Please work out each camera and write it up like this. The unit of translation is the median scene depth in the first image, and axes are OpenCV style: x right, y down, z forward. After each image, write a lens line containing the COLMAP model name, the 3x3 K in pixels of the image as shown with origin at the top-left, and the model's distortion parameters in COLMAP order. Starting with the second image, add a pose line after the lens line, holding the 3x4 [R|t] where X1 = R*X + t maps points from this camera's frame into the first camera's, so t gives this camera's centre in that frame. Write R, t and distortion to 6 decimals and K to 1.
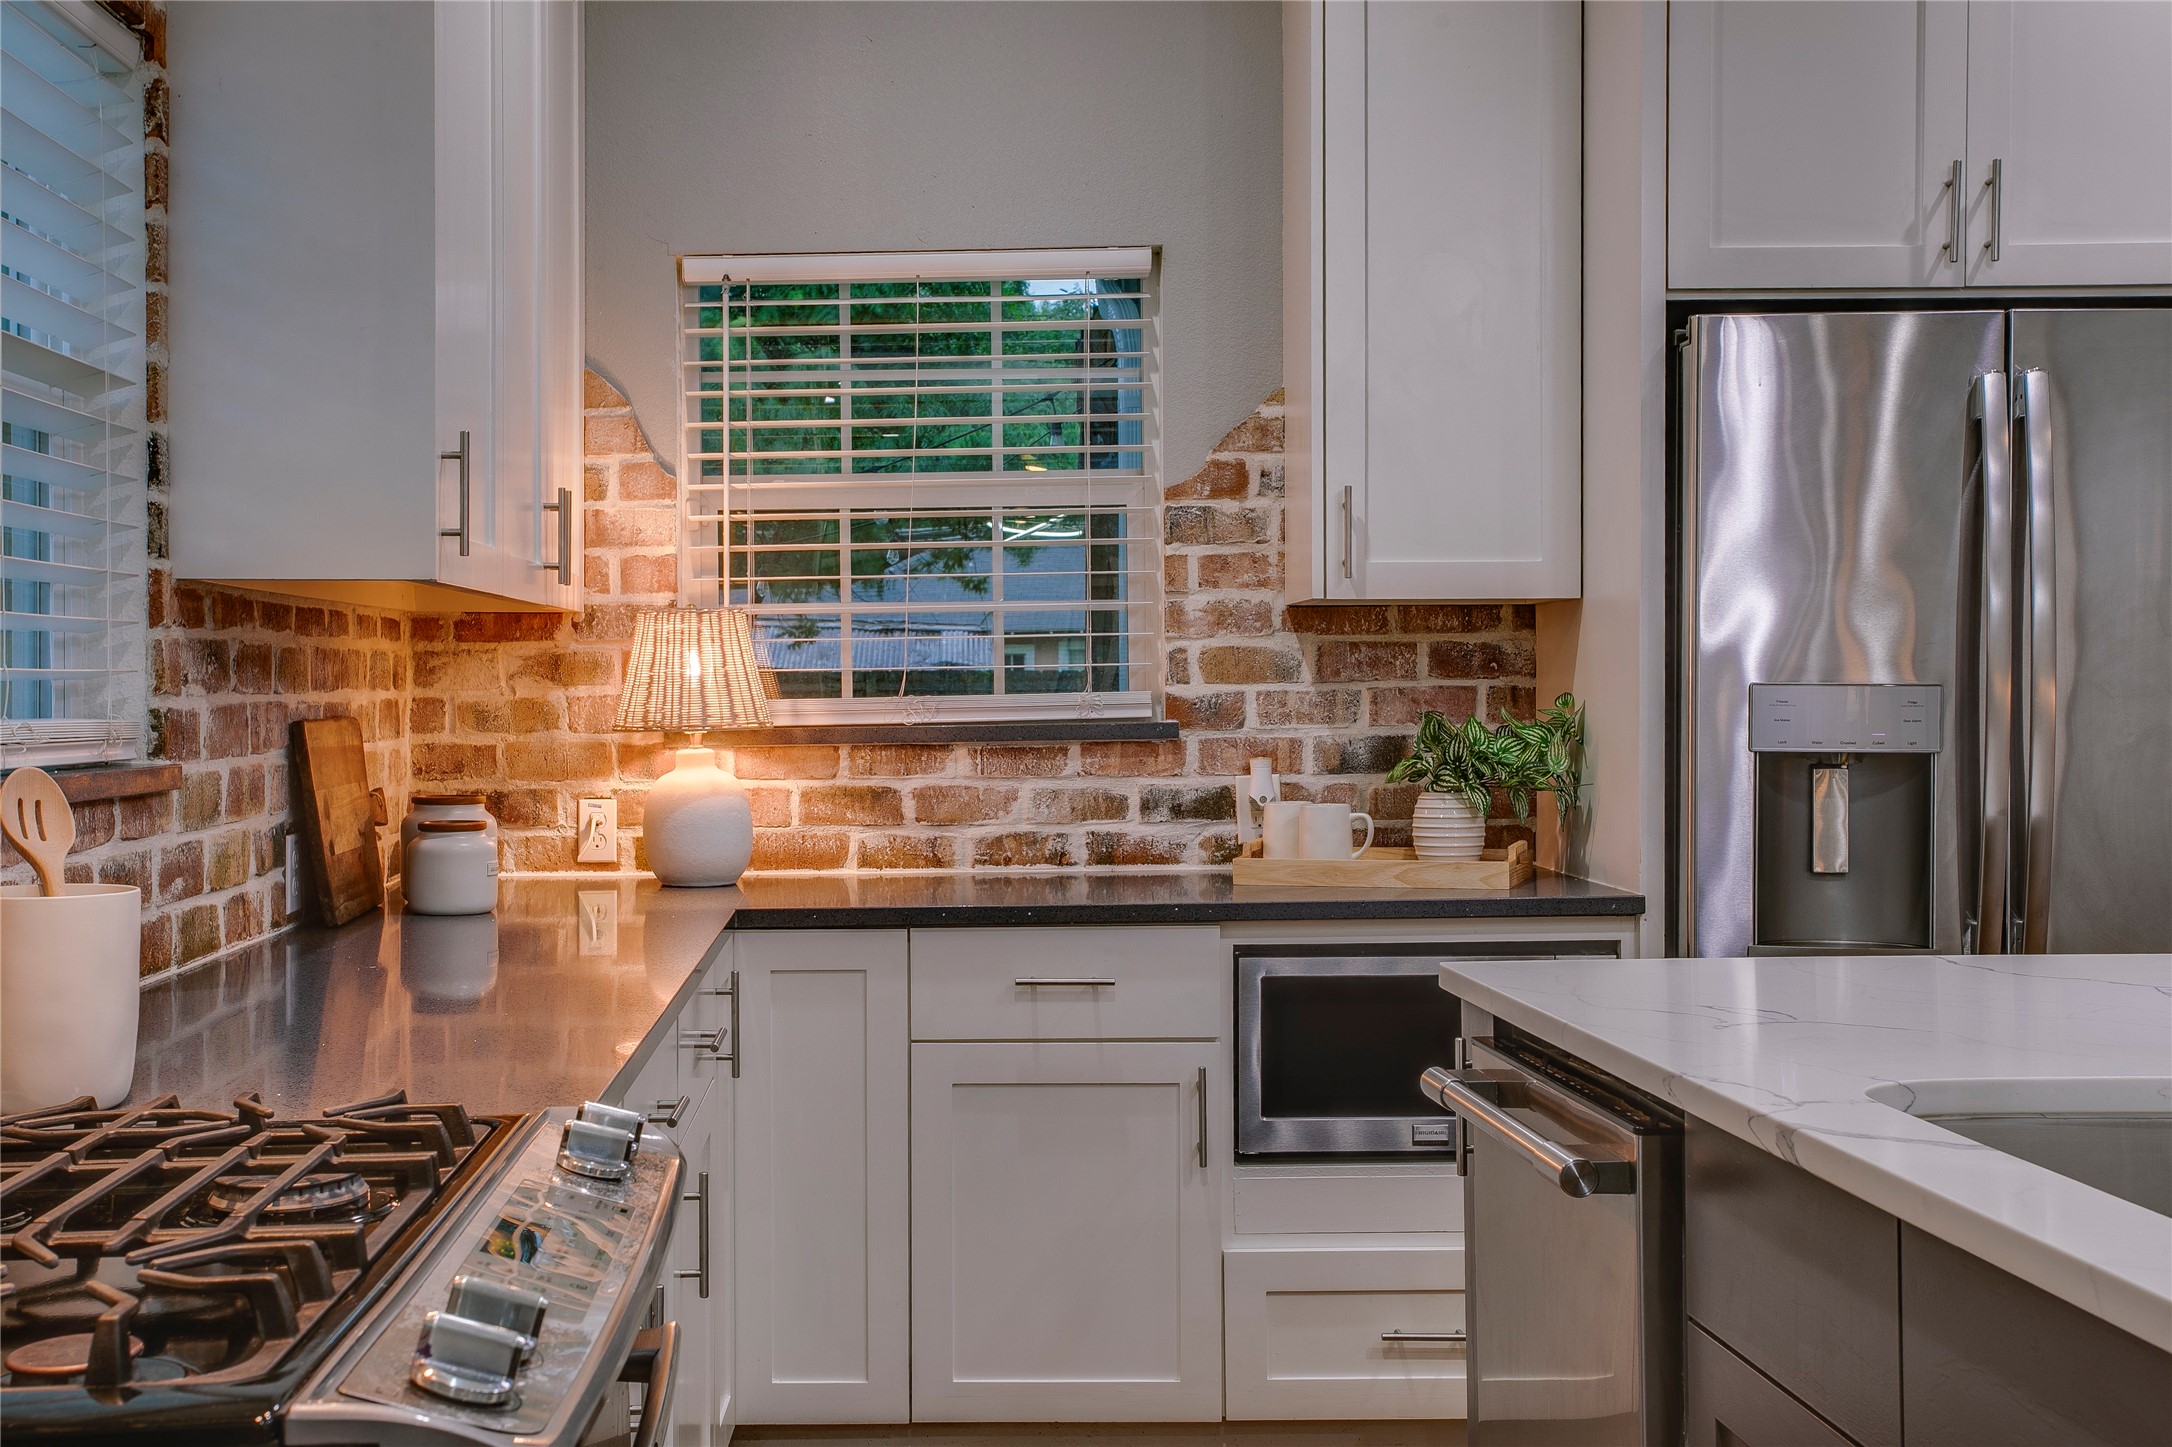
lens RADIAL K [[2418.3, 0, 884.8], [0, 2418.3, 725.6], [0, 0, 1]] dist [0.016665, 0.021740]
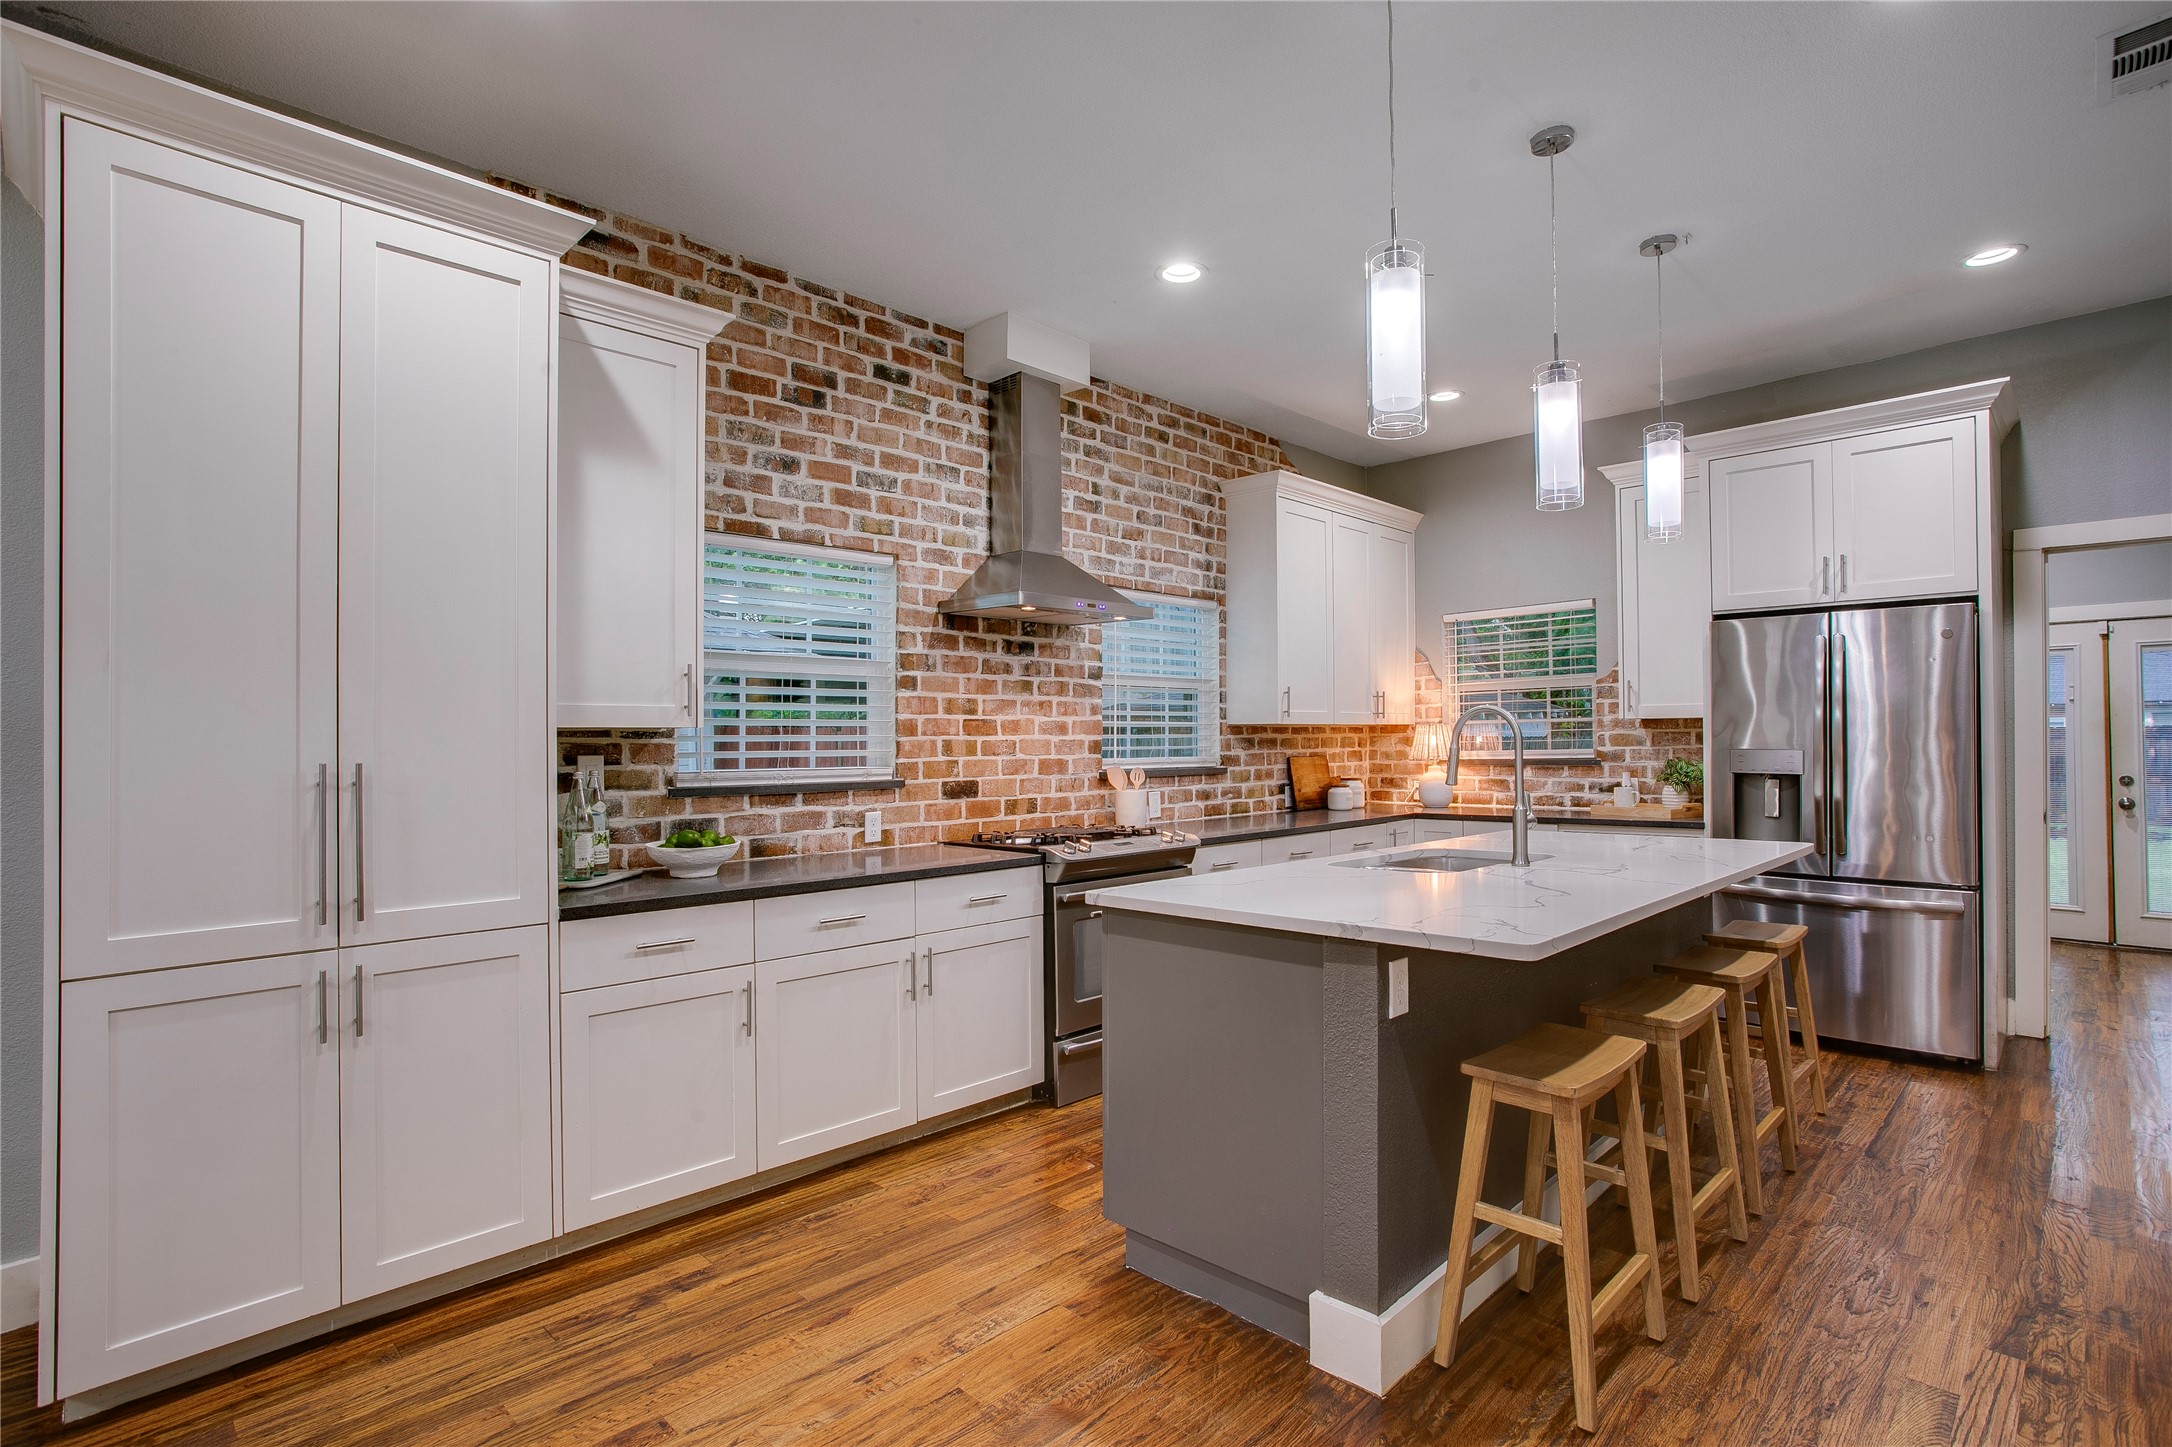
lens RADIAL K [[1054.4, 0, 1082.2], [0, 1054.4, 723.1], [0, 0, 1]] dist [-0.076663, 0.050759]
pose [[0.709834, -0.011181, -0.704281, 0.561822], [-0.007715, 0.999691, -0.023646, -0.010949], [0.704327, 0.022218, 0.709528, -0.338821]]
